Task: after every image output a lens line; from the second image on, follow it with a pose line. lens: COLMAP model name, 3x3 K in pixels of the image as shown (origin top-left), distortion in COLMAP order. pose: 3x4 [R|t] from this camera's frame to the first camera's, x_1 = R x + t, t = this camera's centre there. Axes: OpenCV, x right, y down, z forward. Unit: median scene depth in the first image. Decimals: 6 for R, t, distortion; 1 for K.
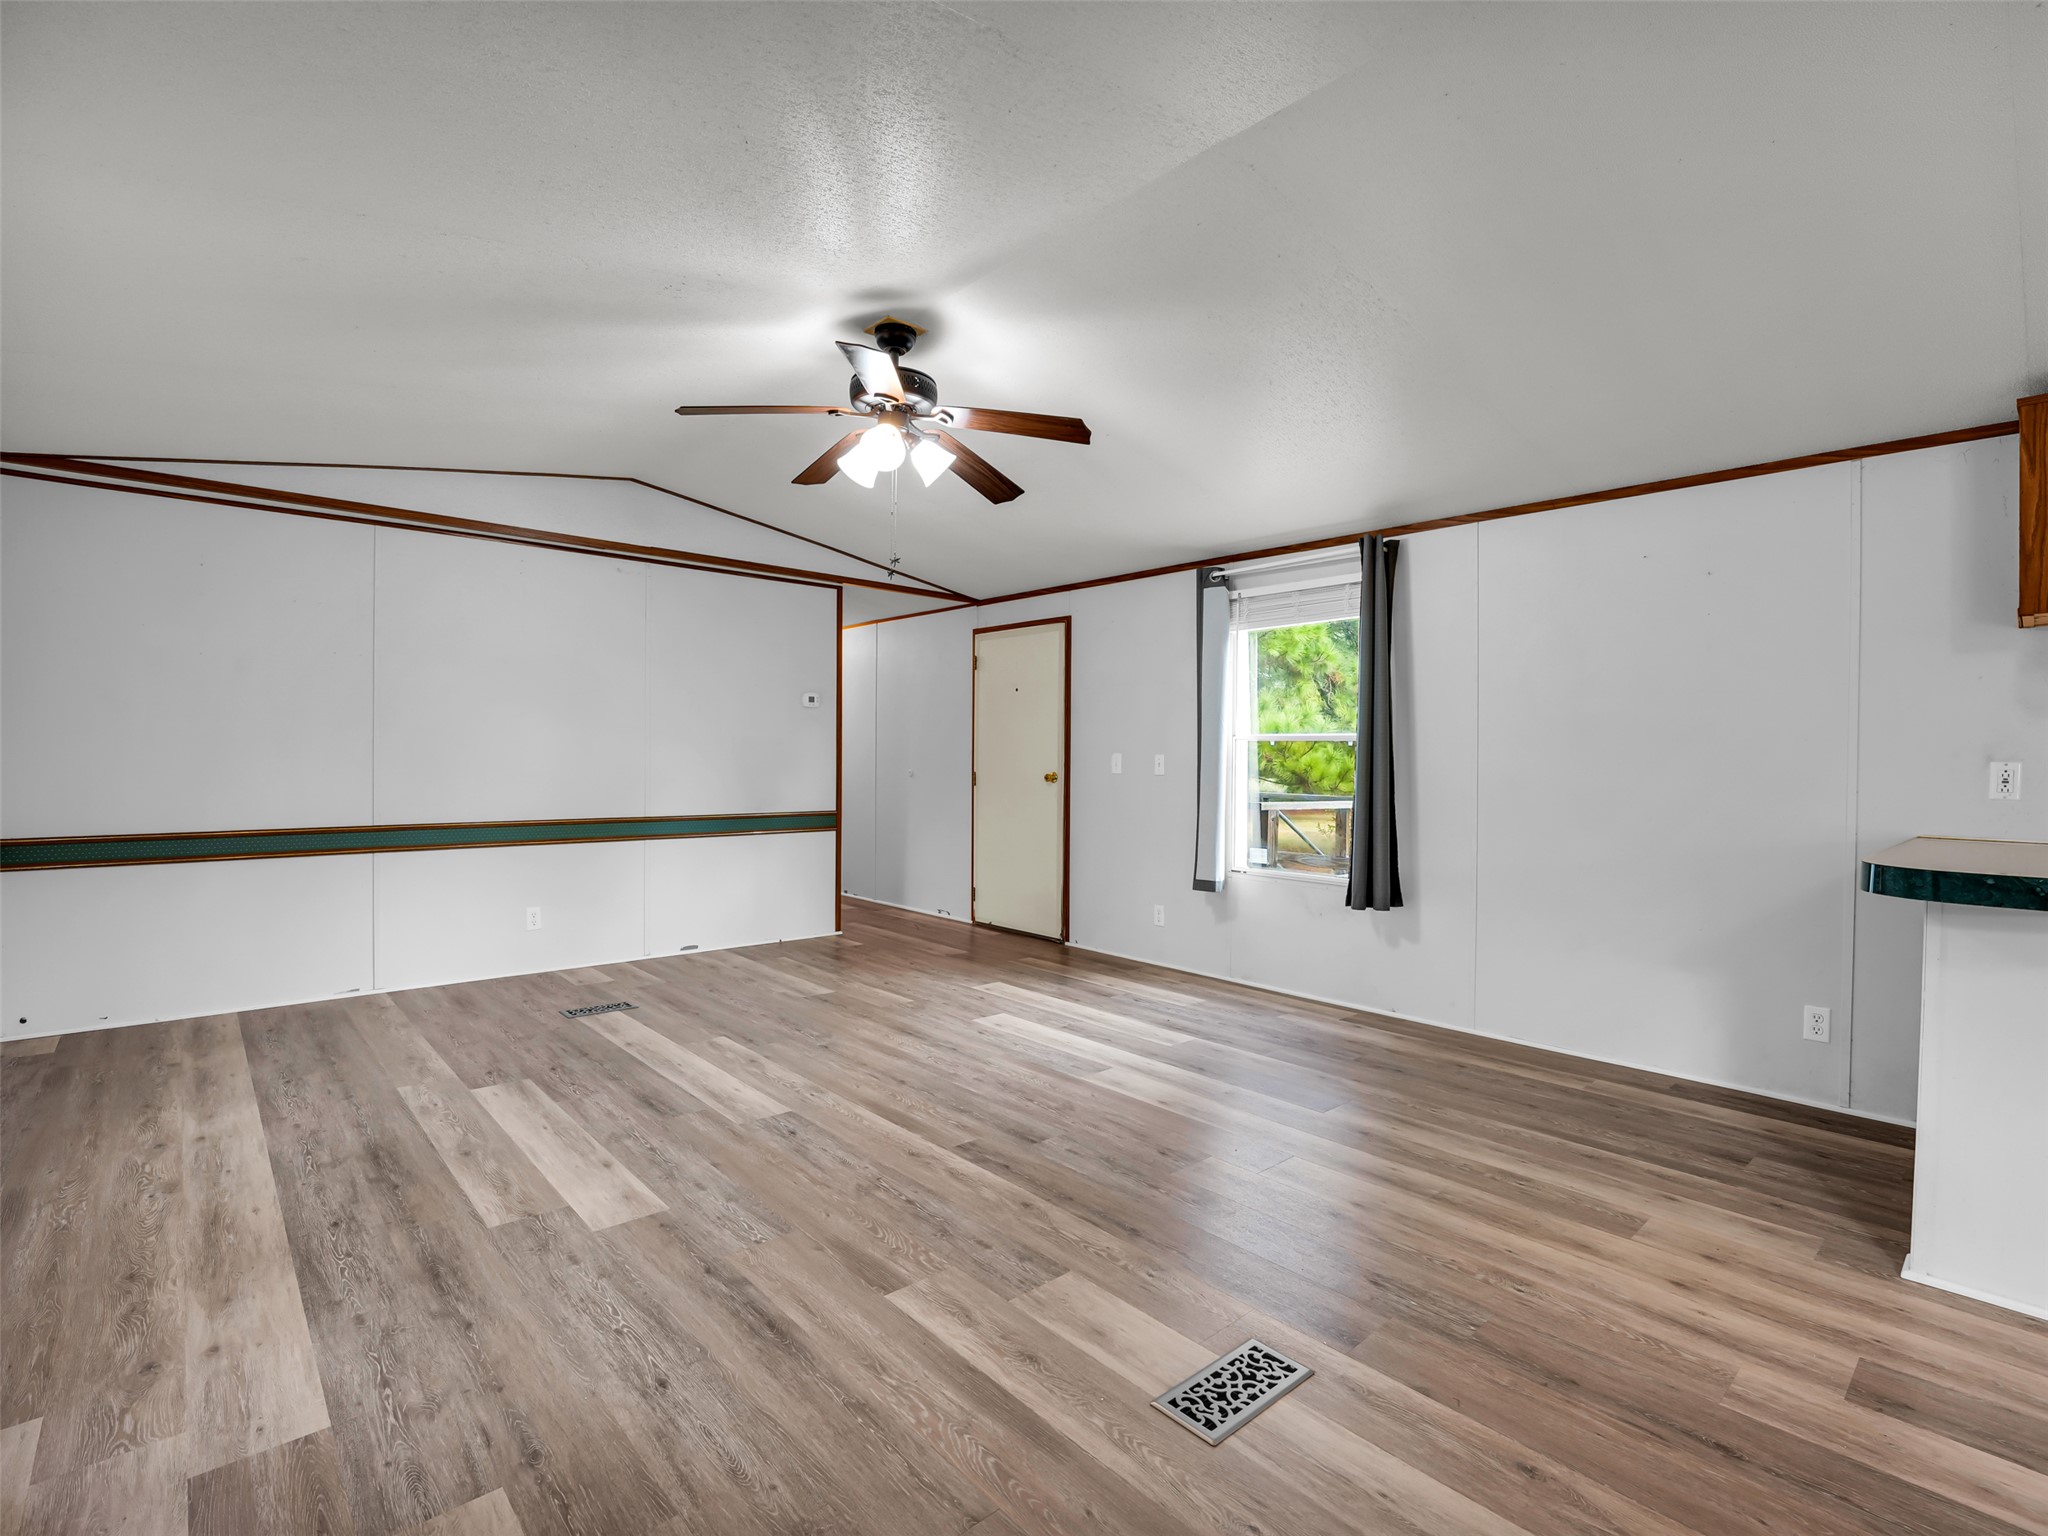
lens RADIAL K [[950.7, 0, 1036.1], [0, 950.7, 769.4], [0, 0, 1]] dist [-0.027513, 0.003136]
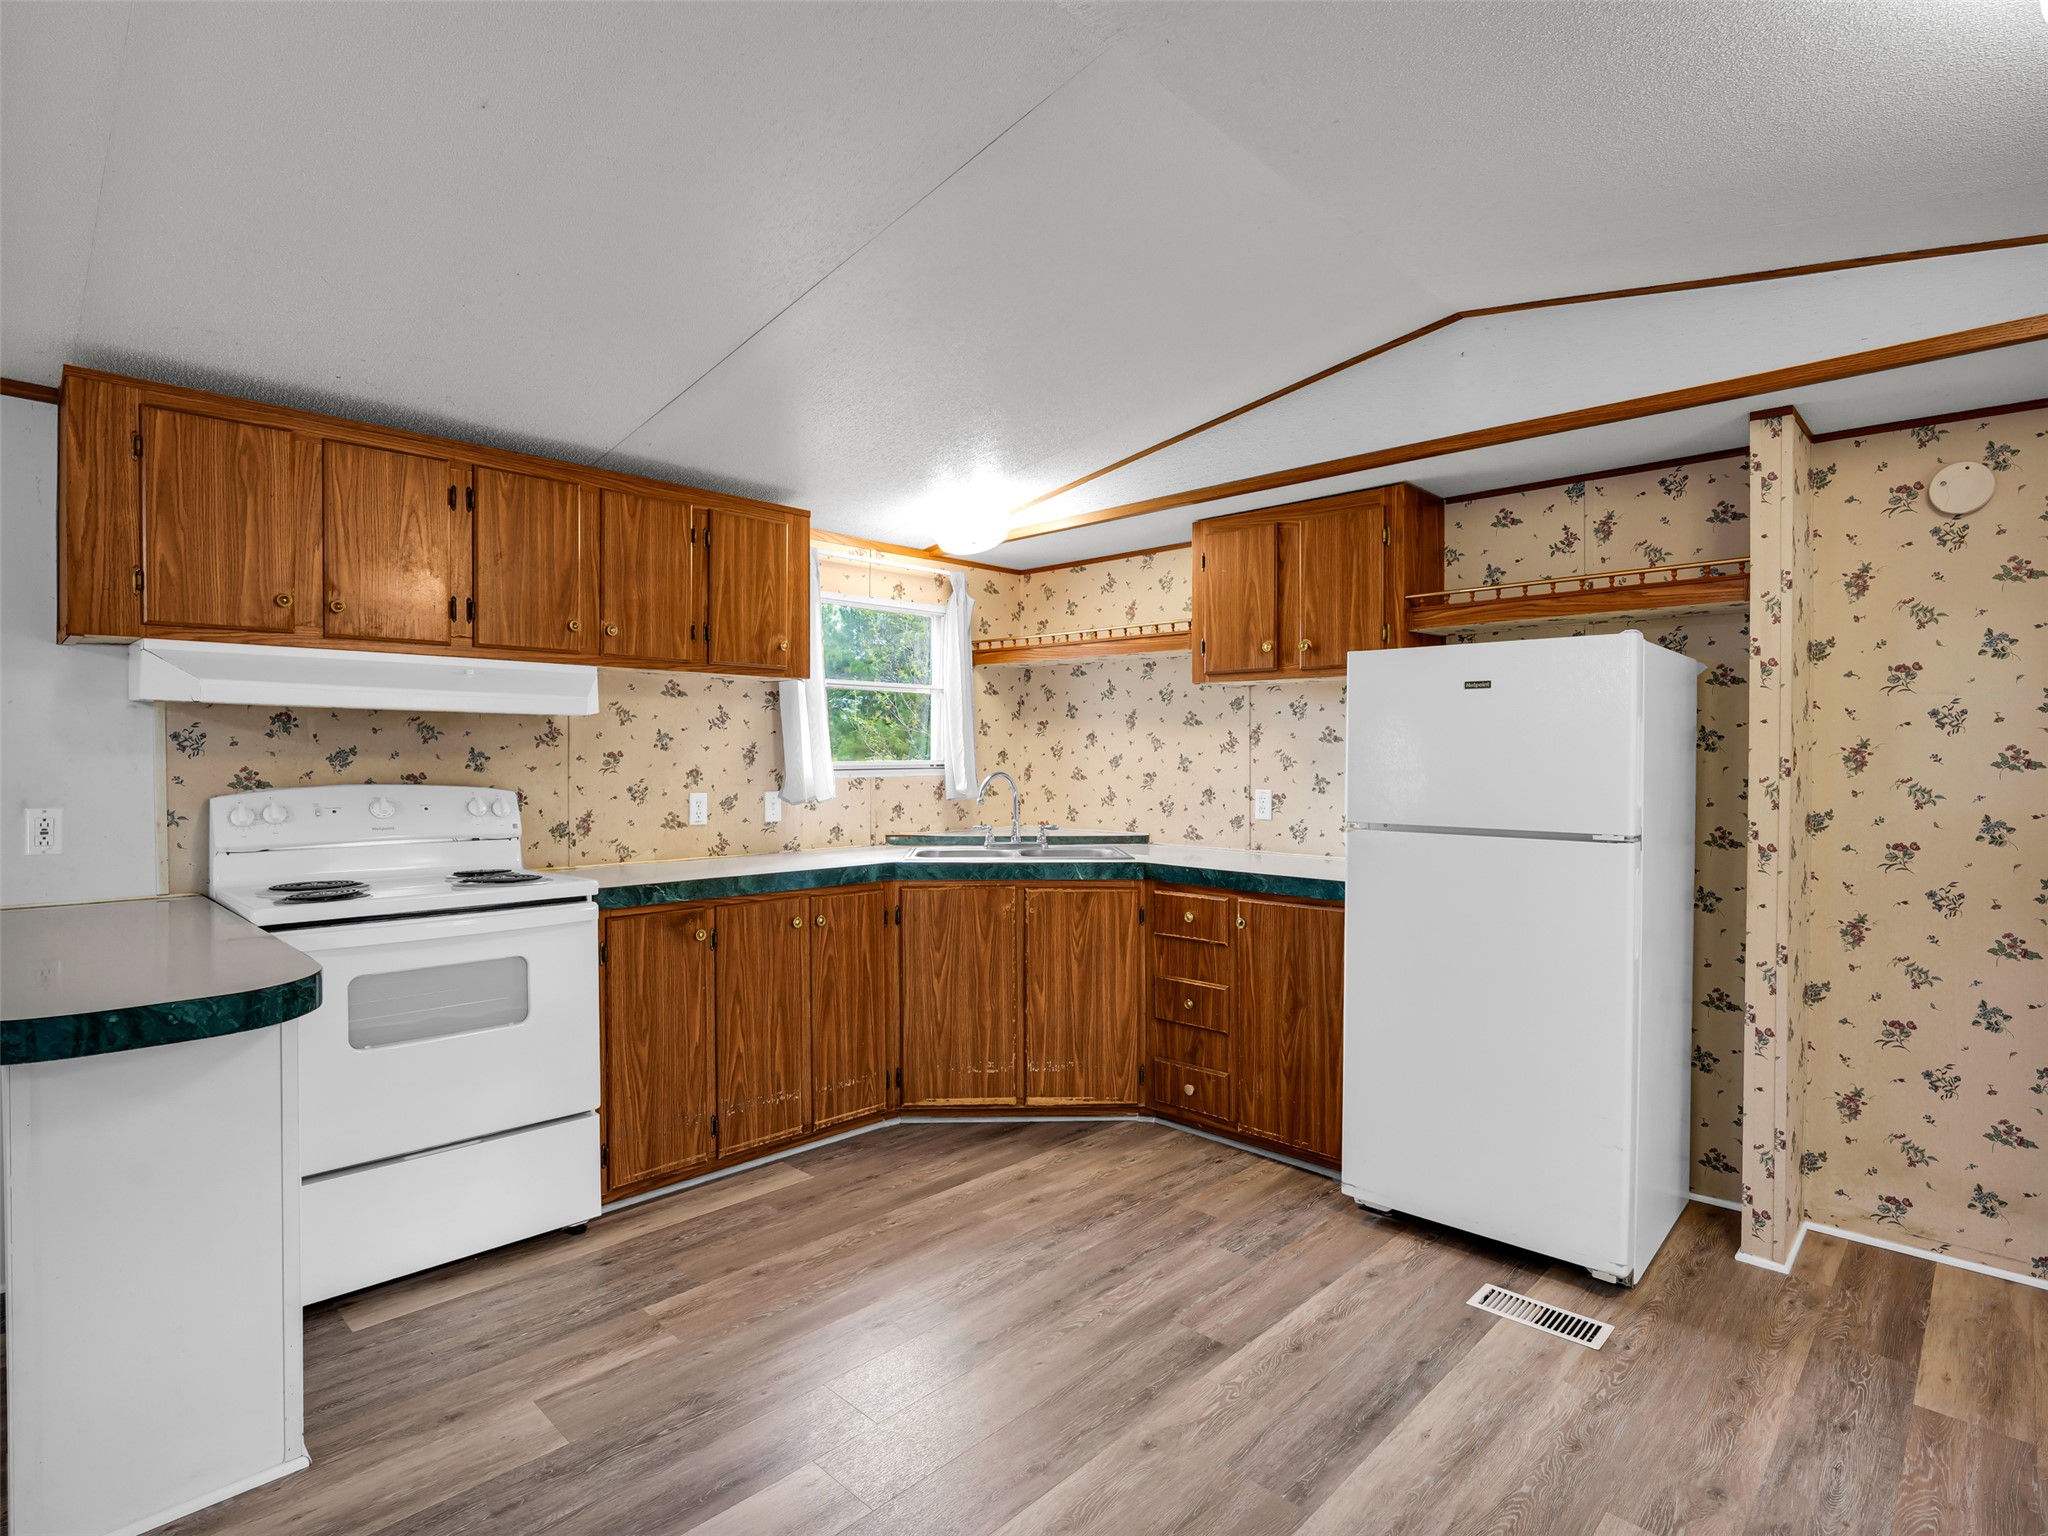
lens RADIAL K [[1046.2, 0, 1020.2], [0, 1046.2, 770.5], [0, 0, 1]] dist [-0.018381, -0.000923]
pose [[-0.056374, -0.029124, 0.997985, 0.102960], [0.002614, 0.999567, 0.029318, -0.064560], [-0.998406, 0.004261, -0.056274, 0.196997]]
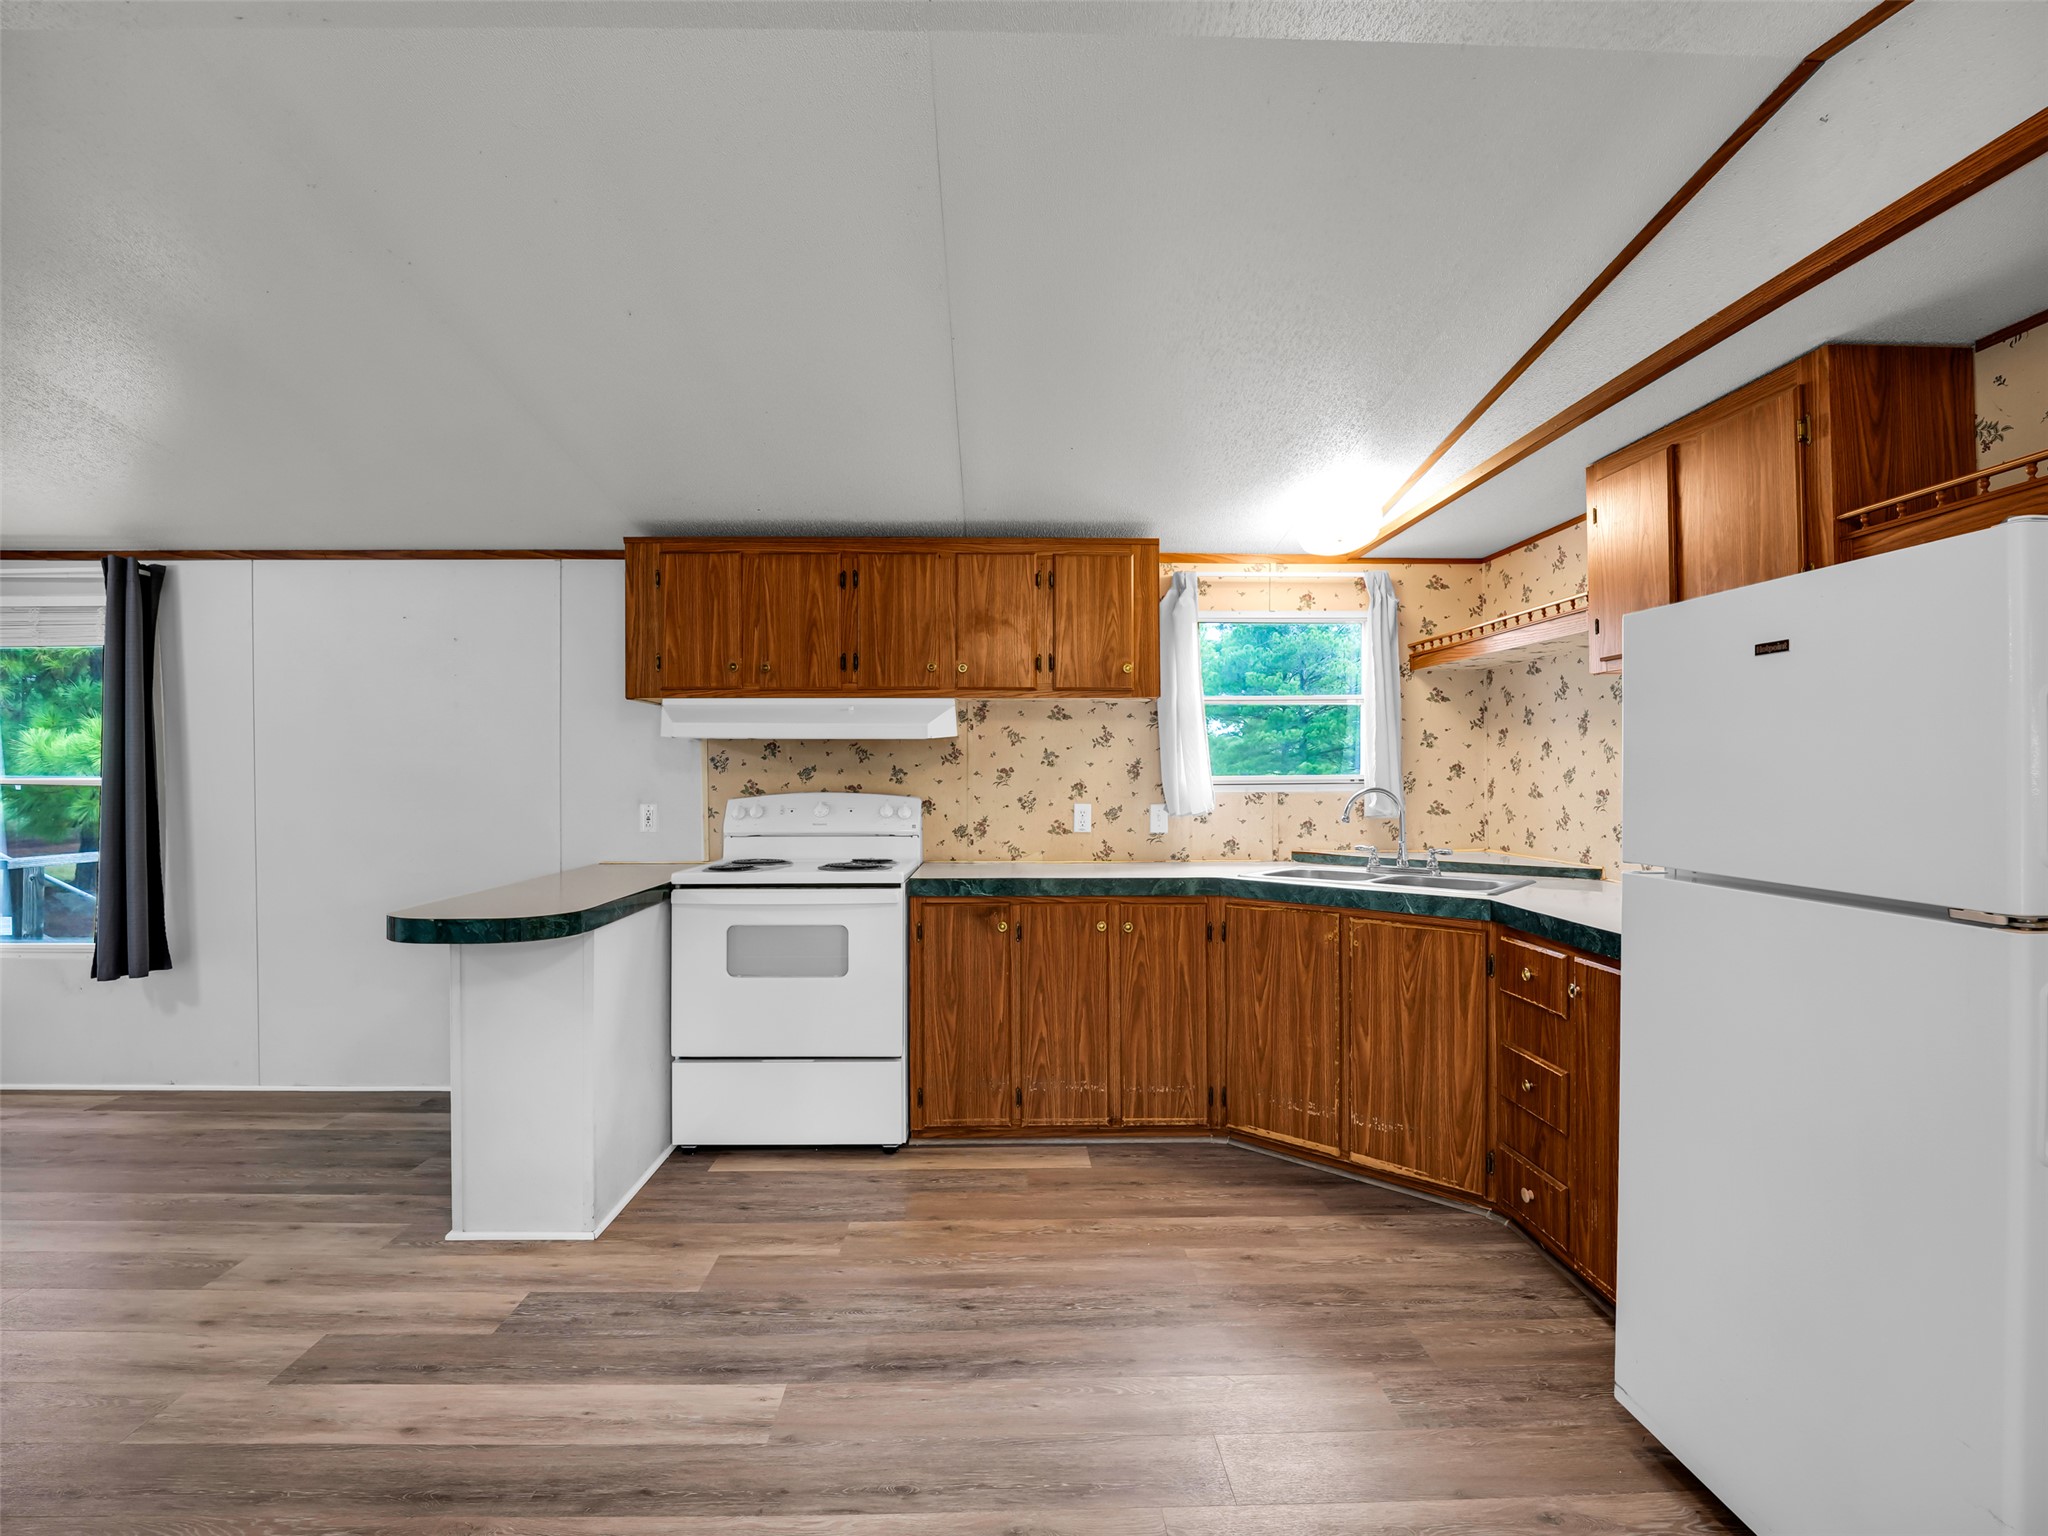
lens RADIAL K [[950.7, 0, 1005.4], [0, 950.7, 768.9], [0, 0, 1]] dist [-0.027513, 0.003136]
pose [[0.656269, -0.013312, 0.754409, 0.353389], [0.016199, 0.999862, 0.003552, -0.054969], [-0.754353, 0.009890, 0.656395, -0.289549]]
